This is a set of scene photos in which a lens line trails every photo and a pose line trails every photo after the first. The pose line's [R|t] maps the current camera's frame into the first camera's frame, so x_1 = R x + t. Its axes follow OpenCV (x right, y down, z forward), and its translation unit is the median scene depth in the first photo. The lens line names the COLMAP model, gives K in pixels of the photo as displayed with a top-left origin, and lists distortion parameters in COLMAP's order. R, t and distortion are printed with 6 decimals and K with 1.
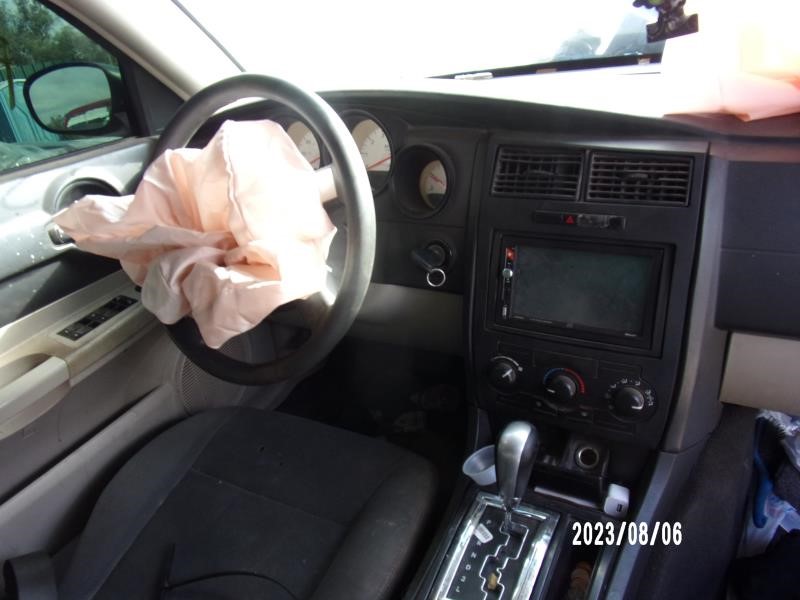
lens RADIAL K [[539.5, 0, 400.0], [0, 539.5, 300.0], [0, 0, 1]] dist [0.000719, 0.000120]
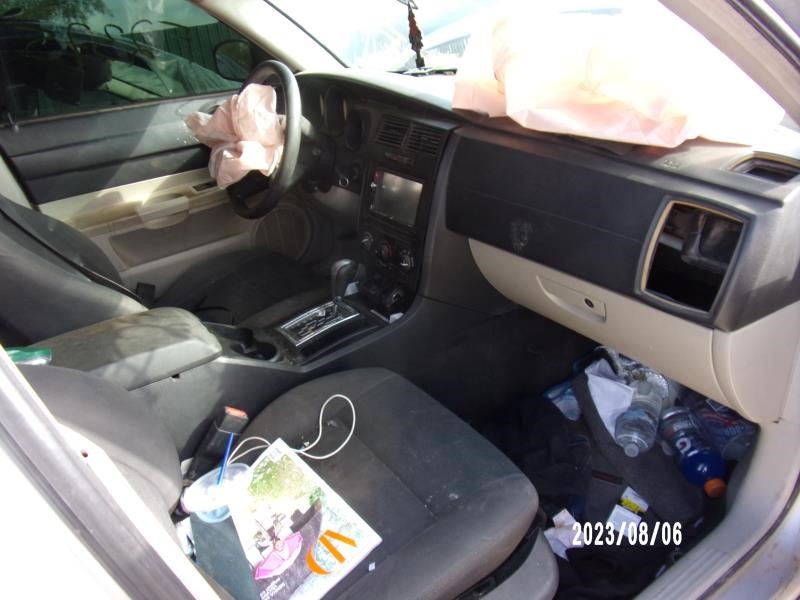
lens RADIAL K [[565.6, 0, 400.0], [0, 565.6, 300.0], [0, 0, 1]] dist [-0.002616, -0.000935]
pose [[0.901905, 0.243886, -0.356492, 1.041384], [-0.230049, 0.969766, 0.081432, 0.147848], [0.365574, 0.008567, 0.930743, -0.727265]]
